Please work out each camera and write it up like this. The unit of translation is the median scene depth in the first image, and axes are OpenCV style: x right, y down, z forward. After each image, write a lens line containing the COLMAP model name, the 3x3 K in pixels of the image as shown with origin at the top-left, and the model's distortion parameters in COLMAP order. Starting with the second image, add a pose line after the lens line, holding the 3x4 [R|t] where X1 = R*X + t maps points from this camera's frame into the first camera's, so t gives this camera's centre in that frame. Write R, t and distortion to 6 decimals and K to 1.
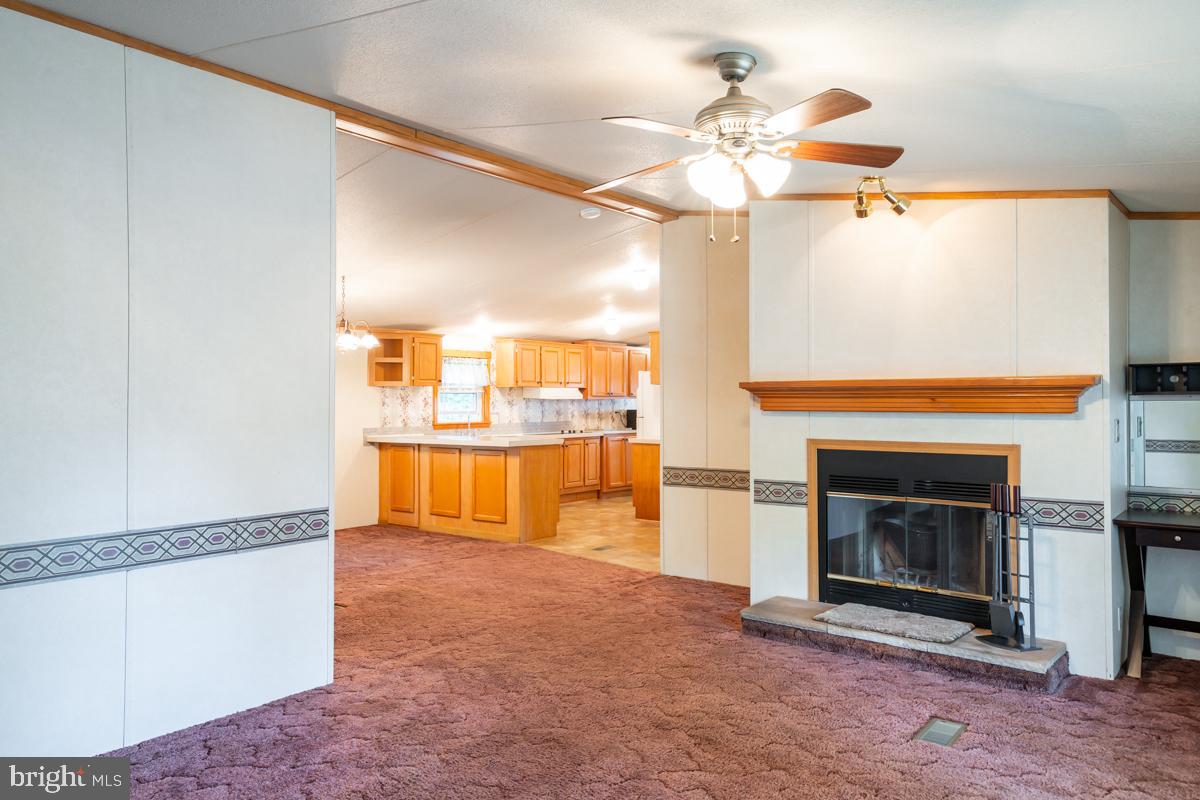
lens RADIAL K [[839.3, 0, 592.1], [0, 839.3, 400.0], [0, 0, 1]] dist [0.038625, -0.004938]
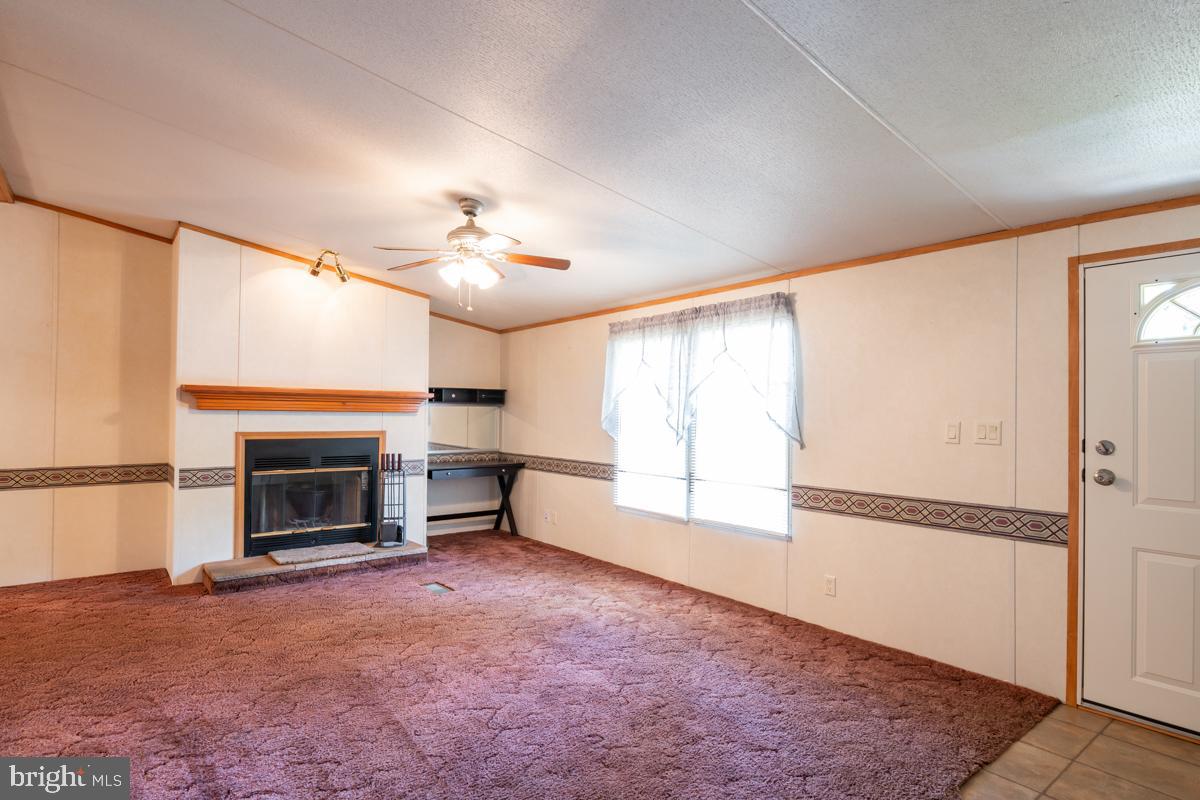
lens RADIAL K [[638.0, 0, 601.4], [0, 638.0, 409.4], [0, 0, 1]] dist [0.002738, -0.000099]
pose [[0.190562, 0.008859, 0.981635, -0.664439], [-0.016741, 0.999843, -0.005773, 0.009286], [-0.981532, -0.015334, 0.190680, 0.314759]]
